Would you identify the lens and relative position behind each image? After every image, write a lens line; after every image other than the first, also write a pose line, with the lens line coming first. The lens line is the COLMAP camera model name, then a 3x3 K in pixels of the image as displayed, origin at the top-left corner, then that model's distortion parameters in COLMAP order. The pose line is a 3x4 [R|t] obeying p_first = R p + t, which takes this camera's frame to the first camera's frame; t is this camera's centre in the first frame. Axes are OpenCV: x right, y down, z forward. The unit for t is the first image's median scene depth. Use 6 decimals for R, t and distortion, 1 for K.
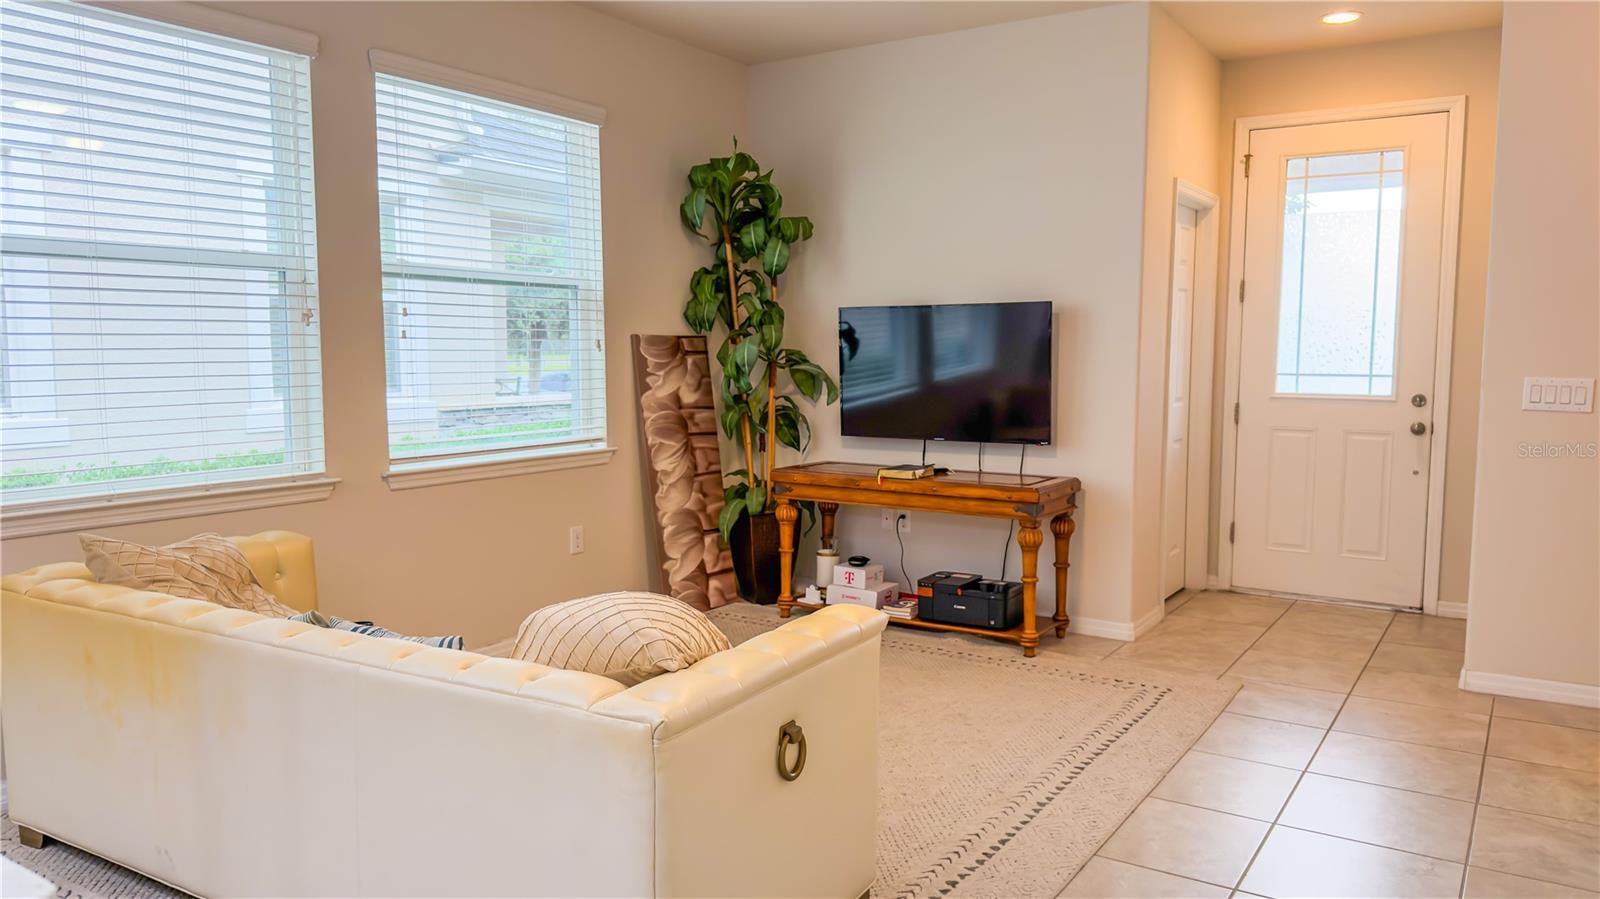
lens RADIAL K [[1157.7, 0, 800.5], [0, 1157.7, 452.0], [0, 0, 1]] dist [0.001409, 0.000153]
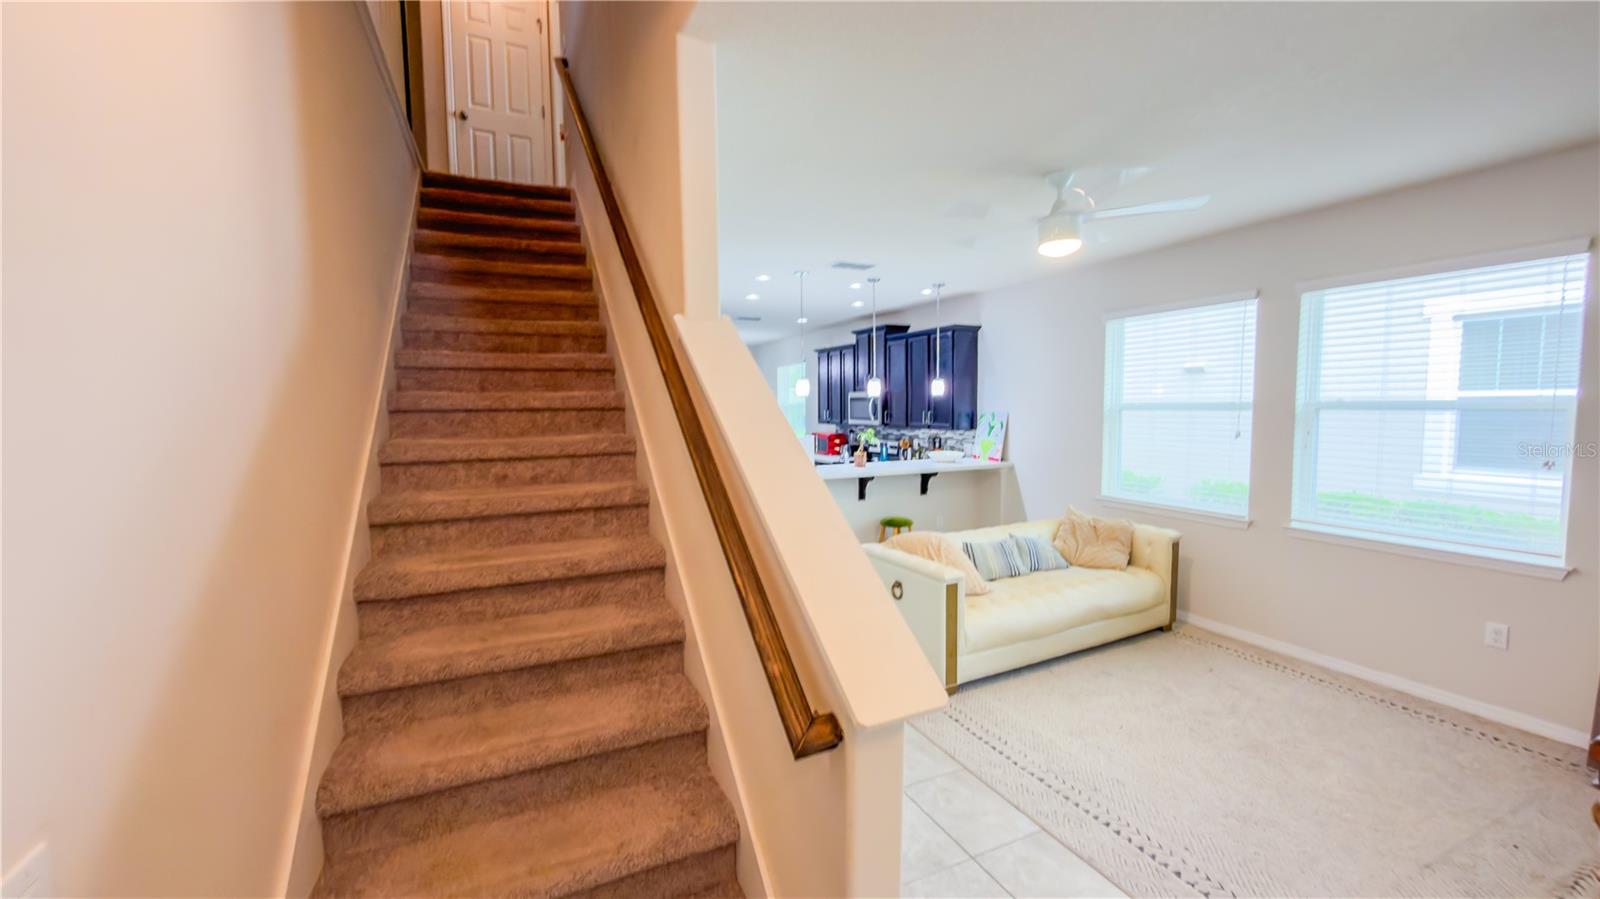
lens RADIAL K [[650.8, 0, 801.7], [0, 650.8, 451.7], [0, 0, 1]] dist [0.000024, -0.000004]
pose [[-0.535494, 0.061416, -0.842303, 0.761097], [-0.070348, 0.990643, 0.116955, -0.139666], [0.841604, 0.121883, -0.526163, 0.815759]]
